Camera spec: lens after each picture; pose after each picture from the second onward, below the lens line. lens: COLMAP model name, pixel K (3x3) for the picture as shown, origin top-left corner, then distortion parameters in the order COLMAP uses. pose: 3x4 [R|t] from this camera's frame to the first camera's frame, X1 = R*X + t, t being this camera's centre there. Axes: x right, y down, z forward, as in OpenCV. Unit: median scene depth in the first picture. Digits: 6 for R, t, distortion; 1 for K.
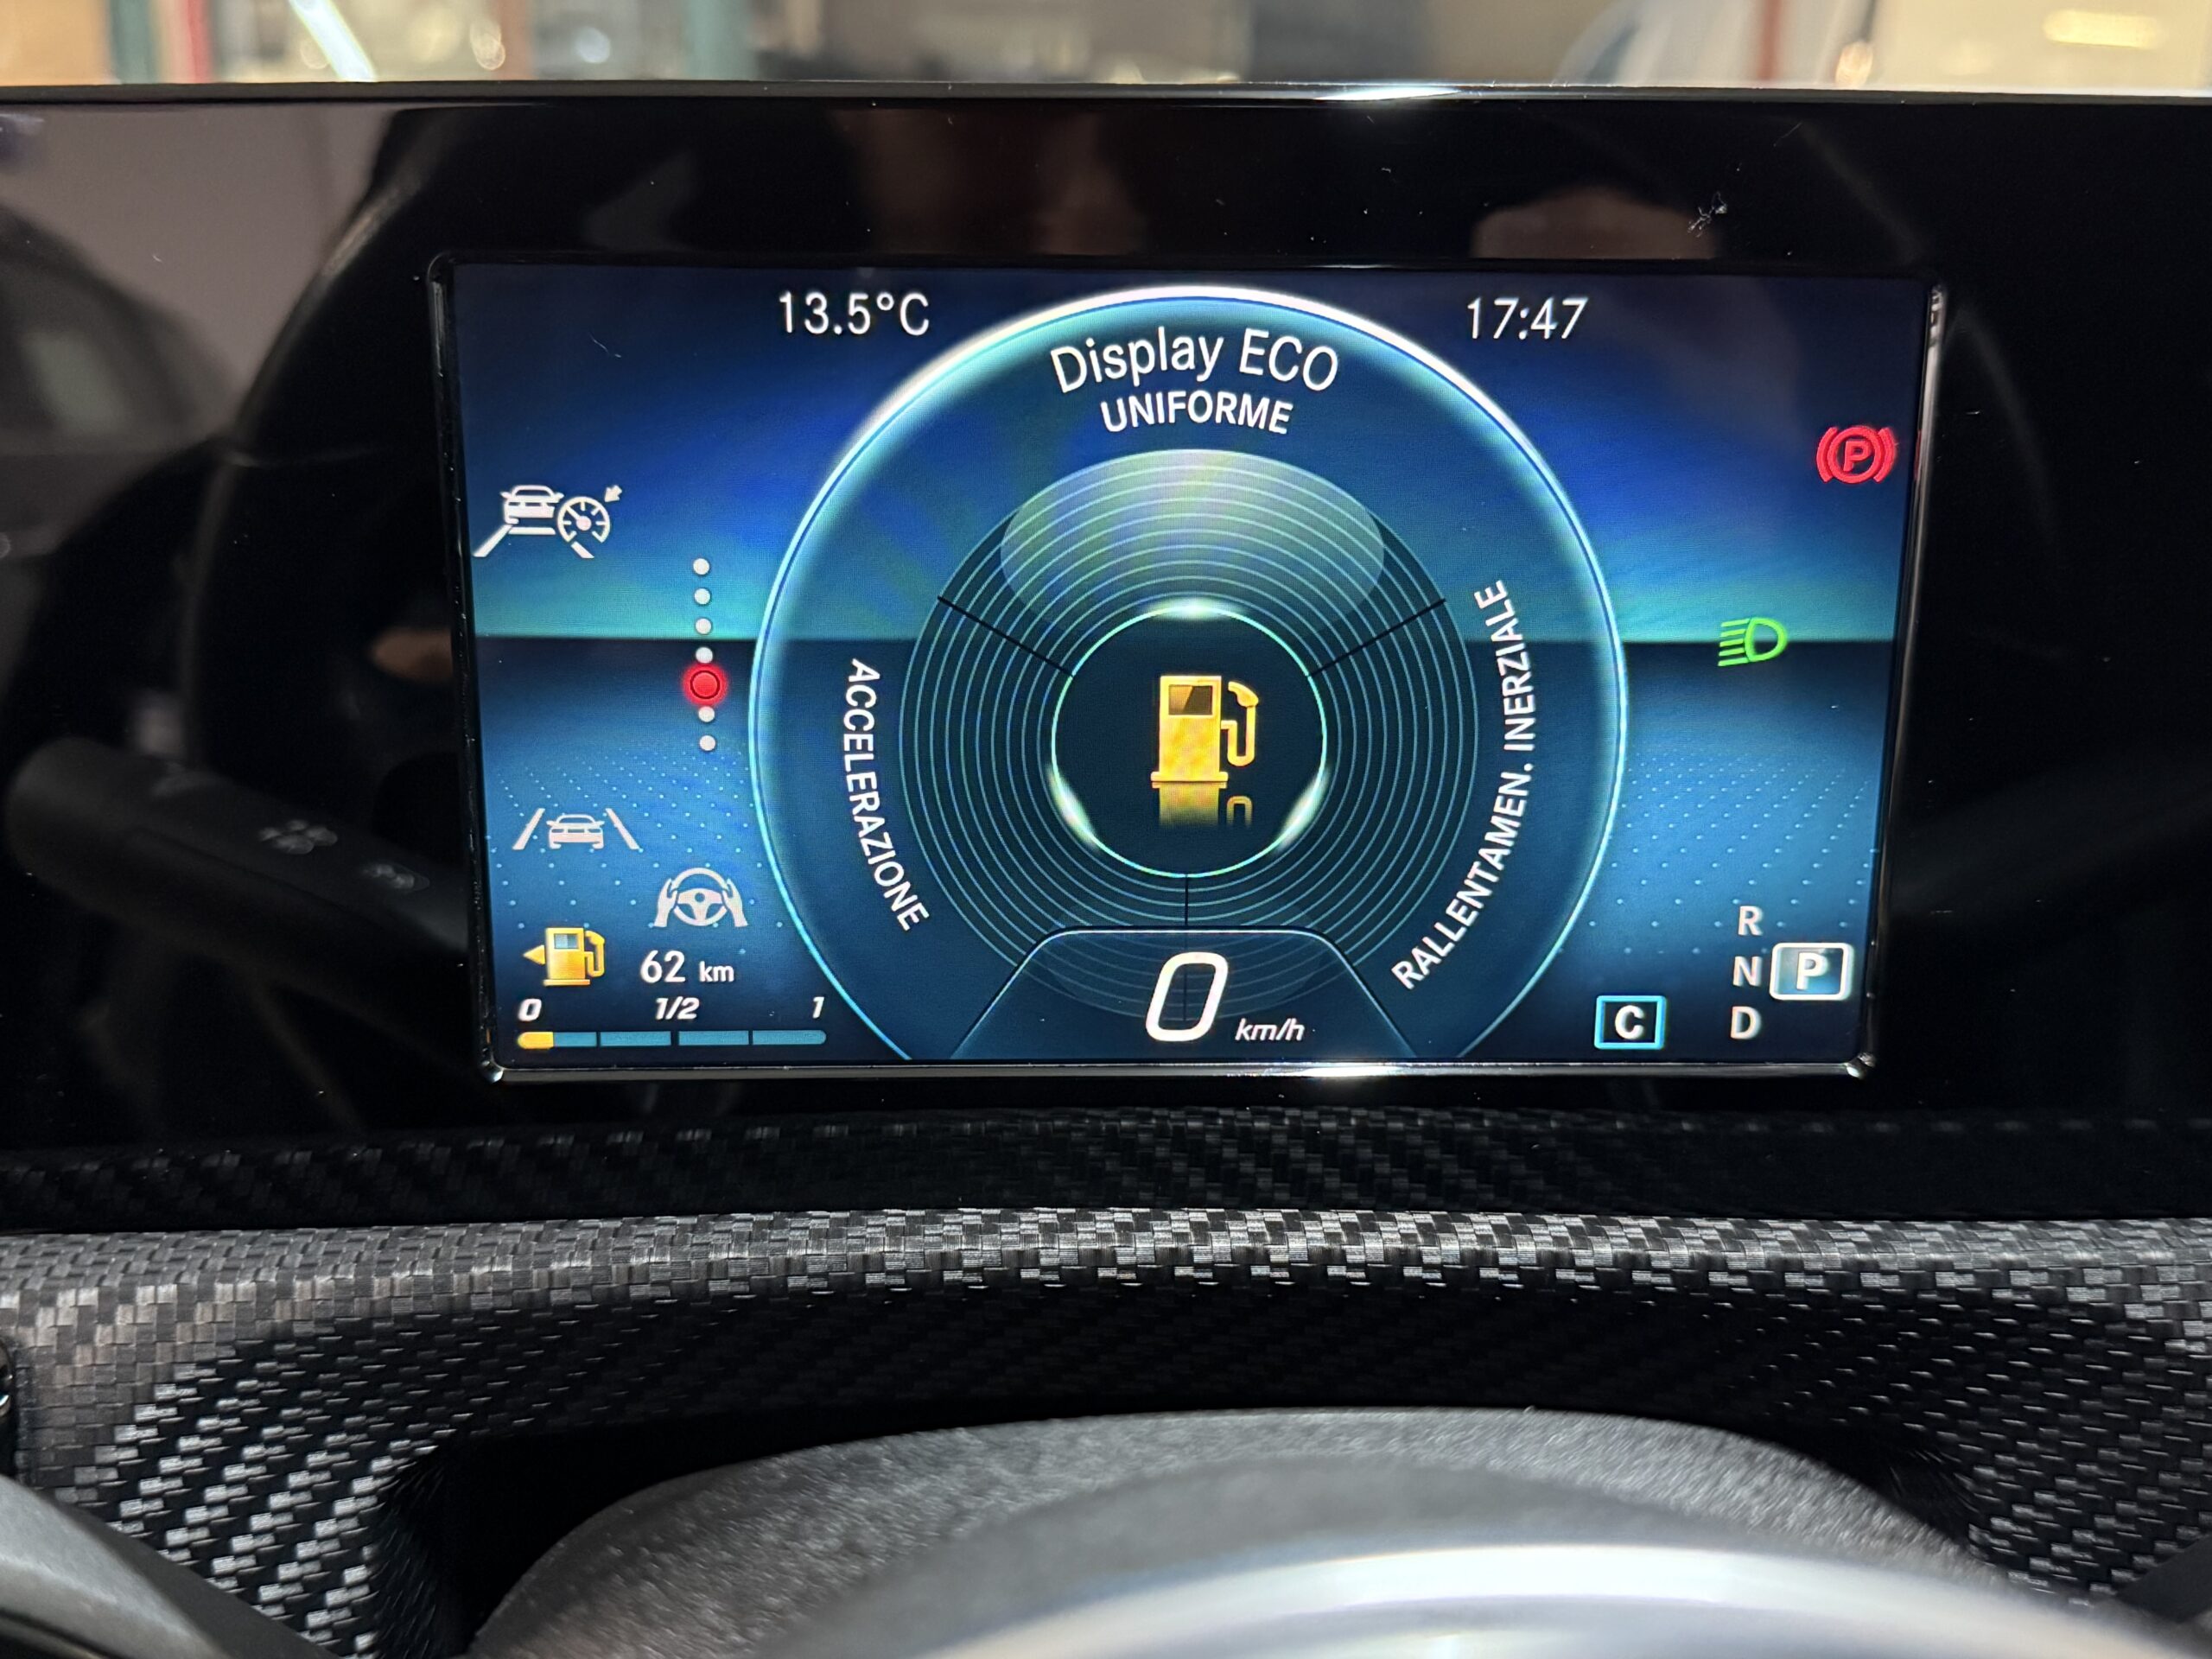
lens RADIAL K [[2140.3, 0, 1104.6], [0, 2140.3, 852.0], [0, 0, 1]] dist [0.042631, 0.000000]
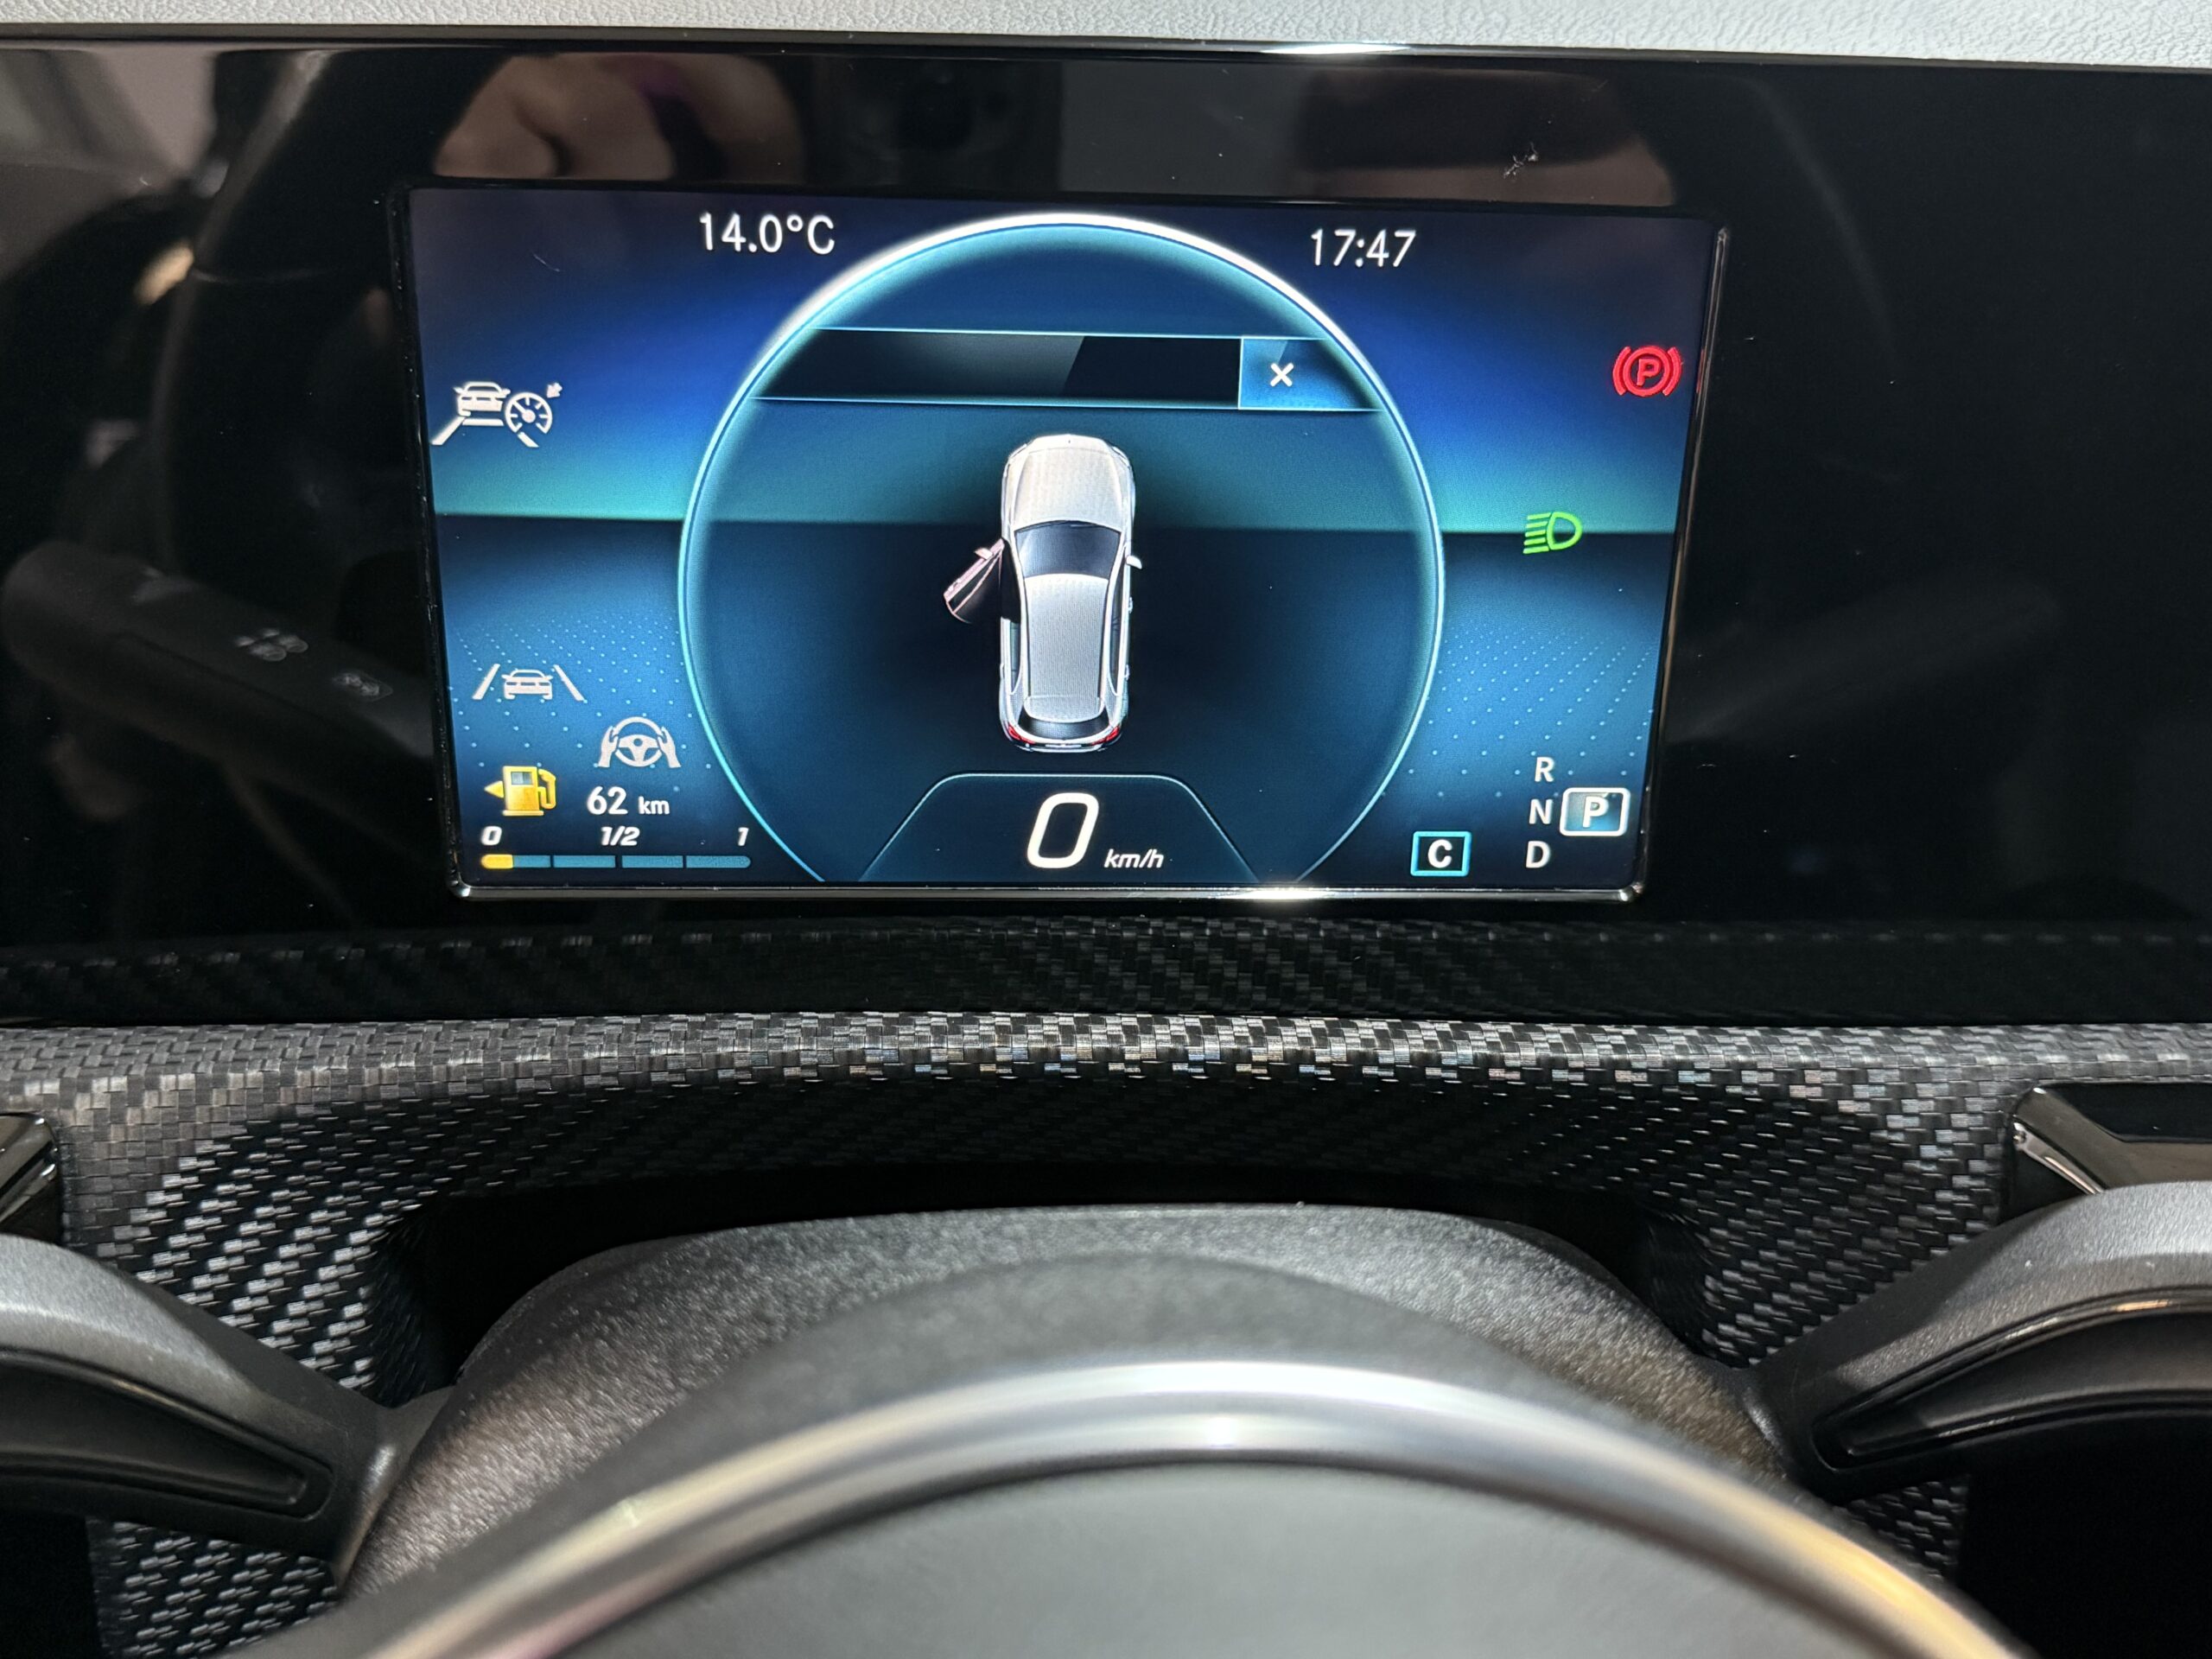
lens RADIAL K [[2140.3, 0, 1141.8], [0, 2140.3, 820.7], [0, 0, 1]] dist [0.042631, 0.000000]
pose [[0.999246, 0.009770, 0.037585, 0.039582], [-0.014545, 0.991544, 0.128954, -0.092526], [-0.036008, -0.129404, 0.990938, -0.161335]]
